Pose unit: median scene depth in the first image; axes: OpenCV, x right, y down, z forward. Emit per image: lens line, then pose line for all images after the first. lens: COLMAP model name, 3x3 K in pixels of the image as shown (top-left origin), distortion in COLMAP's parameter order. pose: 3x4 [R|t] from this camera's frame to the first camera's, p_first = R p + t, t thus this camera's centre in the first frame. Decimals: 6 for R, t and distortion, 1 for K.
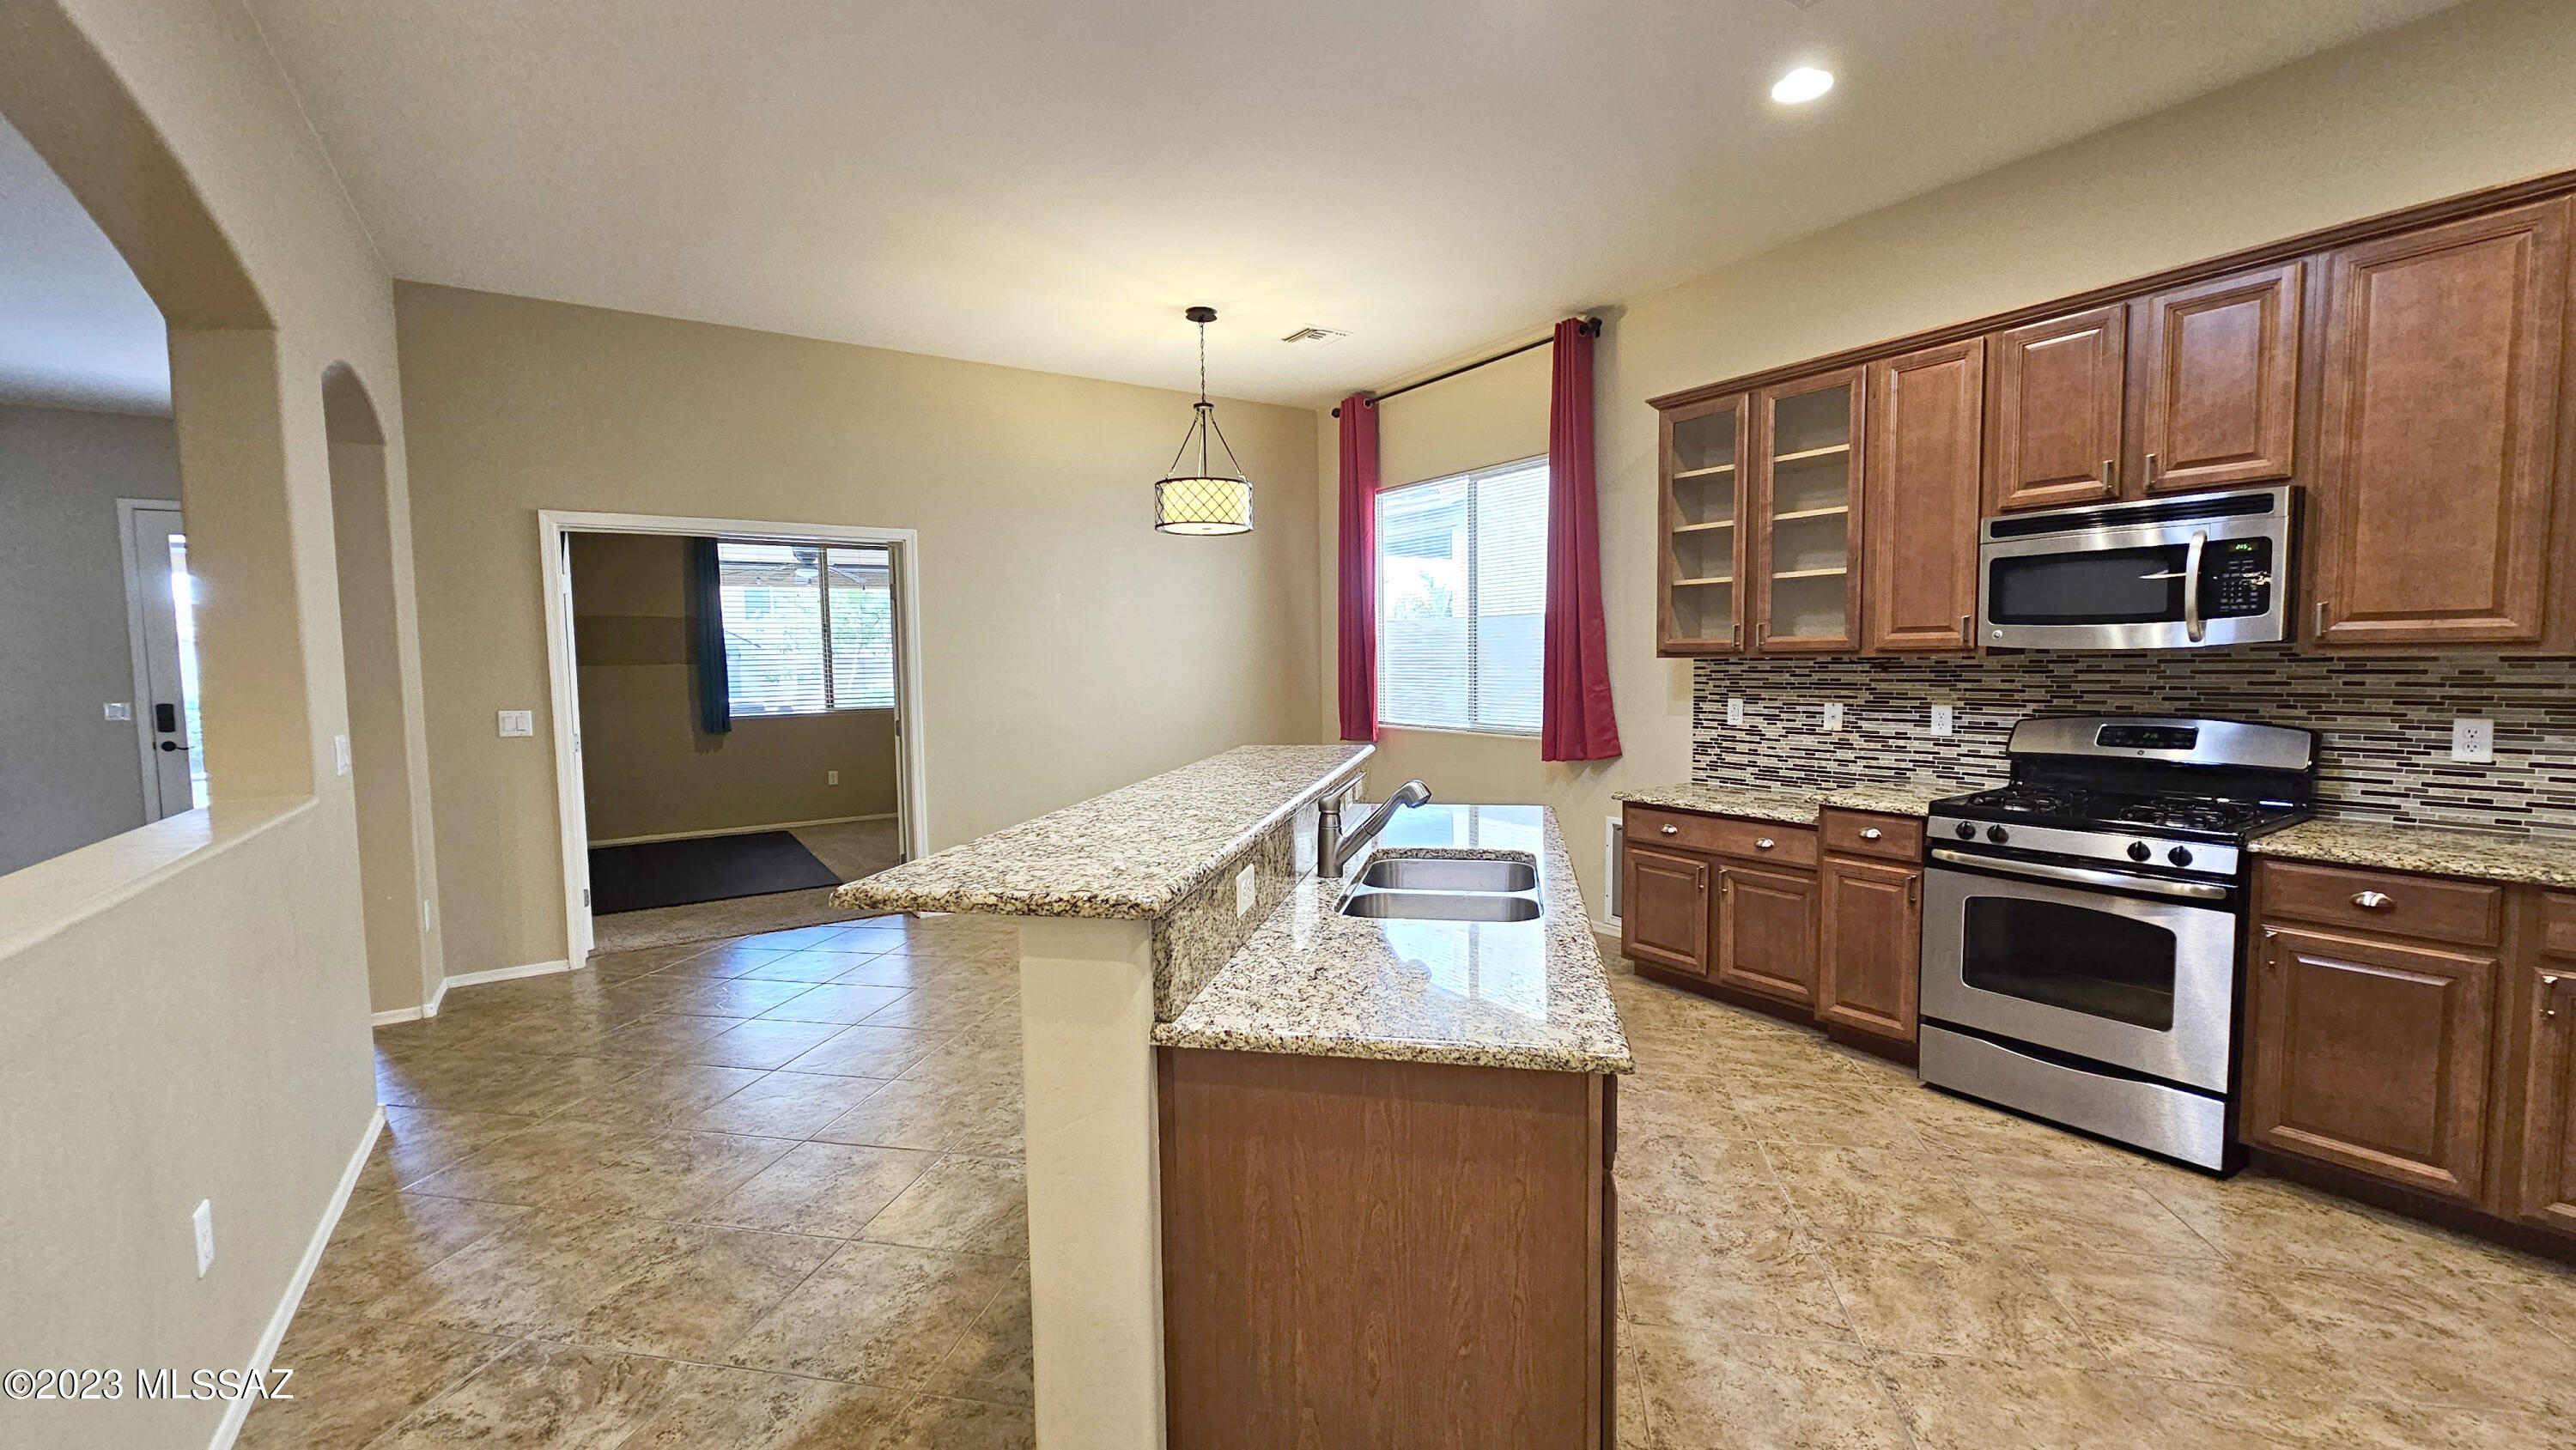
lens RADIAL K [[1051.6, 0, 1295.7], [0, 1051.6, 731.4], [0, 0, 1]] dist [0.000945, 0.000781]
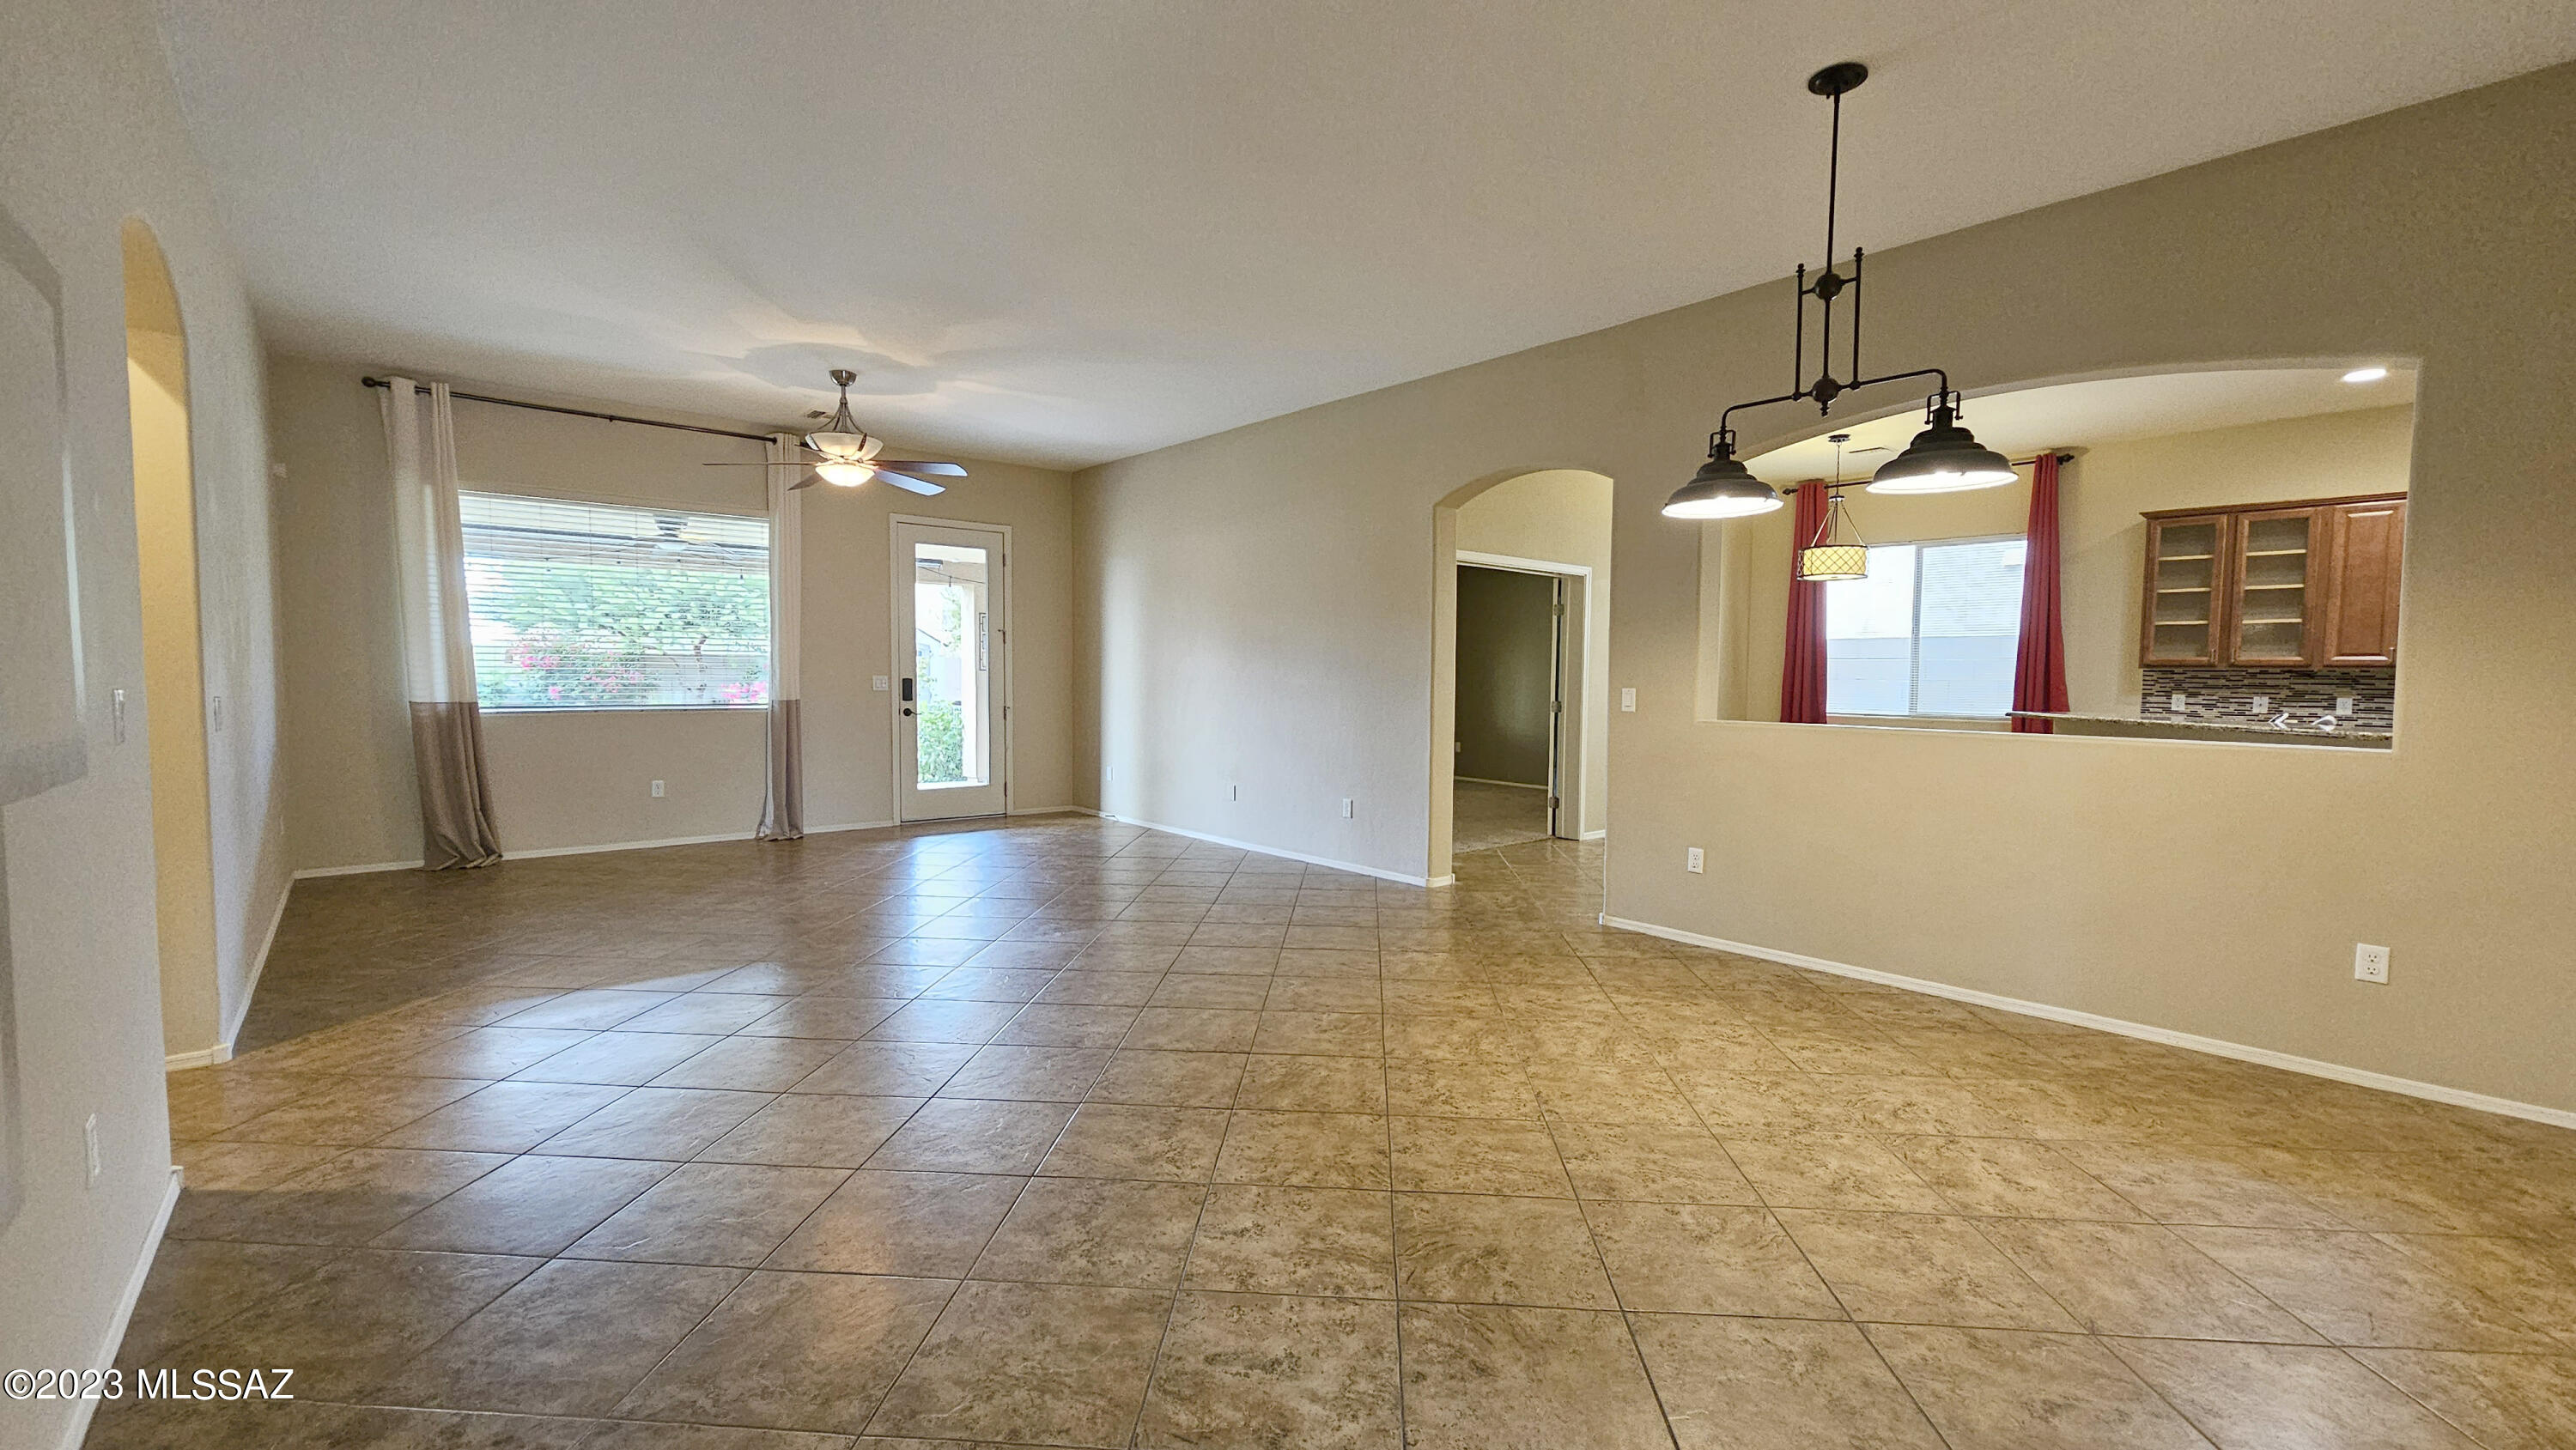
lens RADIAL K [[1051.6, 0, 1295.7], [0, 1051.6, 731.4], [0, 0, 1]] dist [0.000945, 0.000781]
pose [[0.990299, 0.017845, 0.137801, -1.276220], [-0.015670, 0.999735, -0.016852, 0.082475], [-0.138065, 0.014529, 0.990317, -0.477188]]
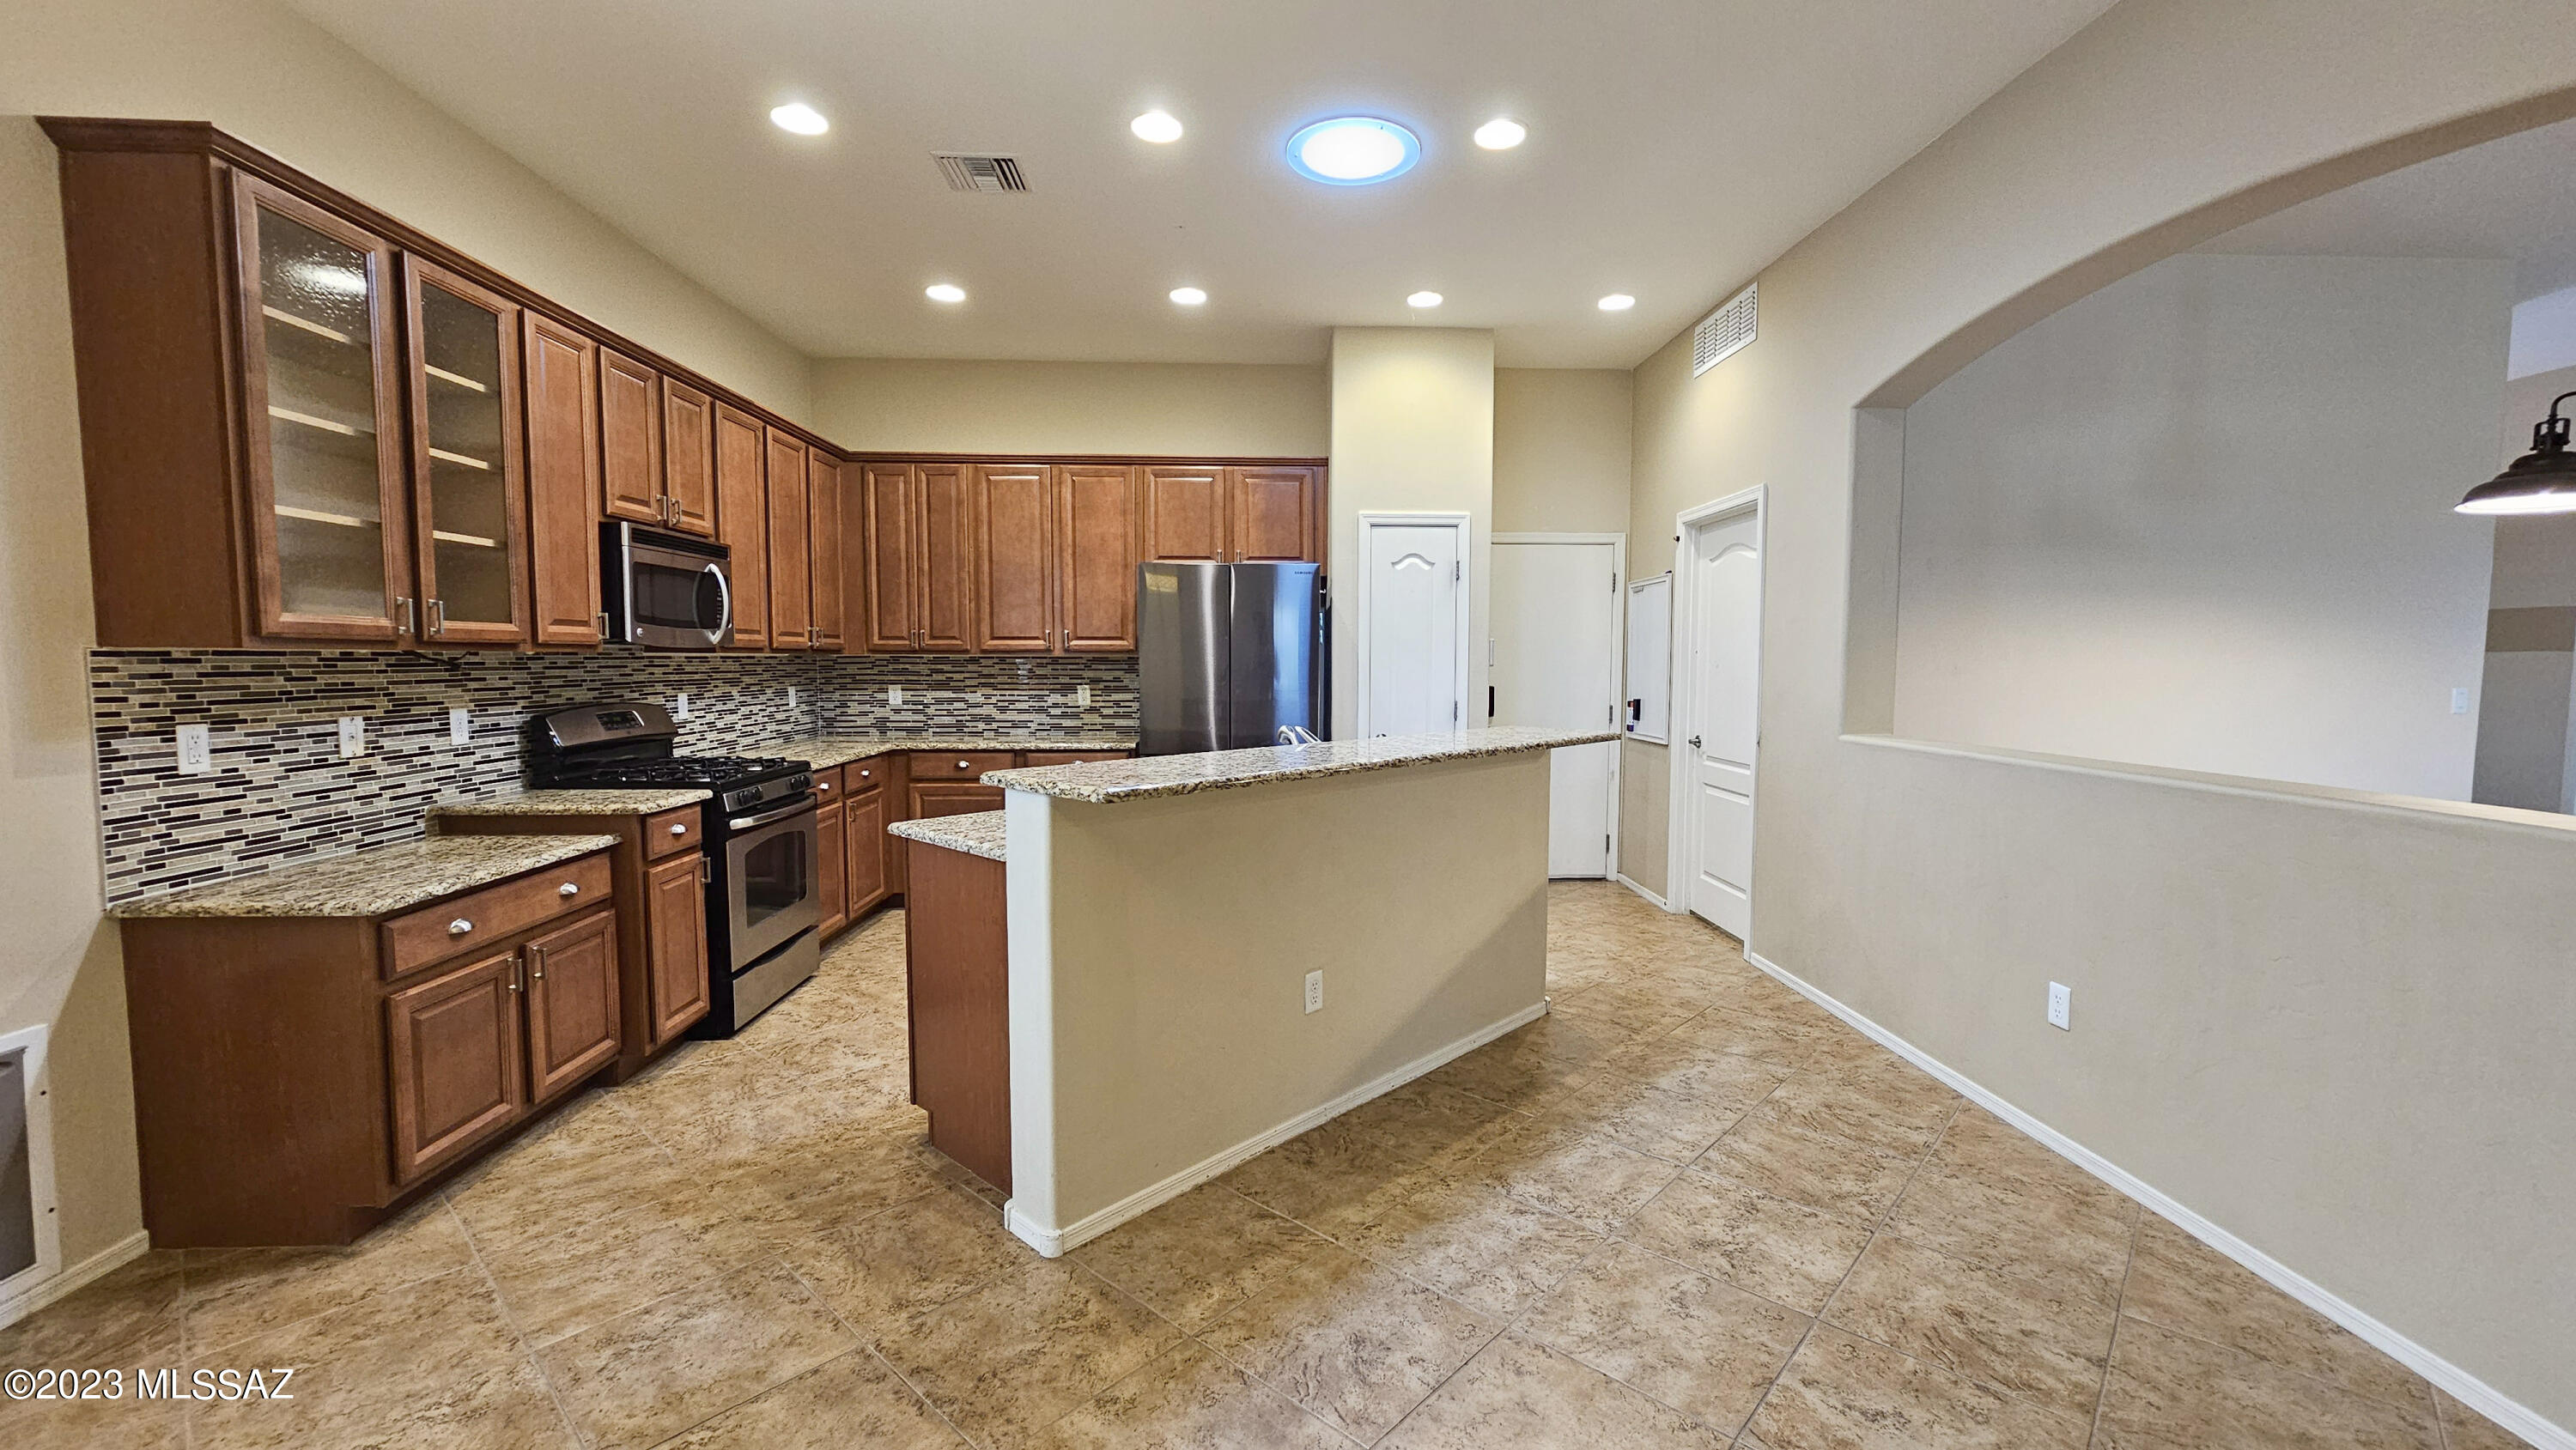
lens RADIAL K [[1051.6, 0, 1295.7], [0, 1051.6, 731.4], [0, 0, 1]] dist [0.000945, 0.000781]
pose [[-0.854770, -0.024335, 0.518436, -0.385016], [0.046747, 0.991230, 0.123602, -0.074570], [-0.516897, 0.129886, -0.846136, 1.266527]]
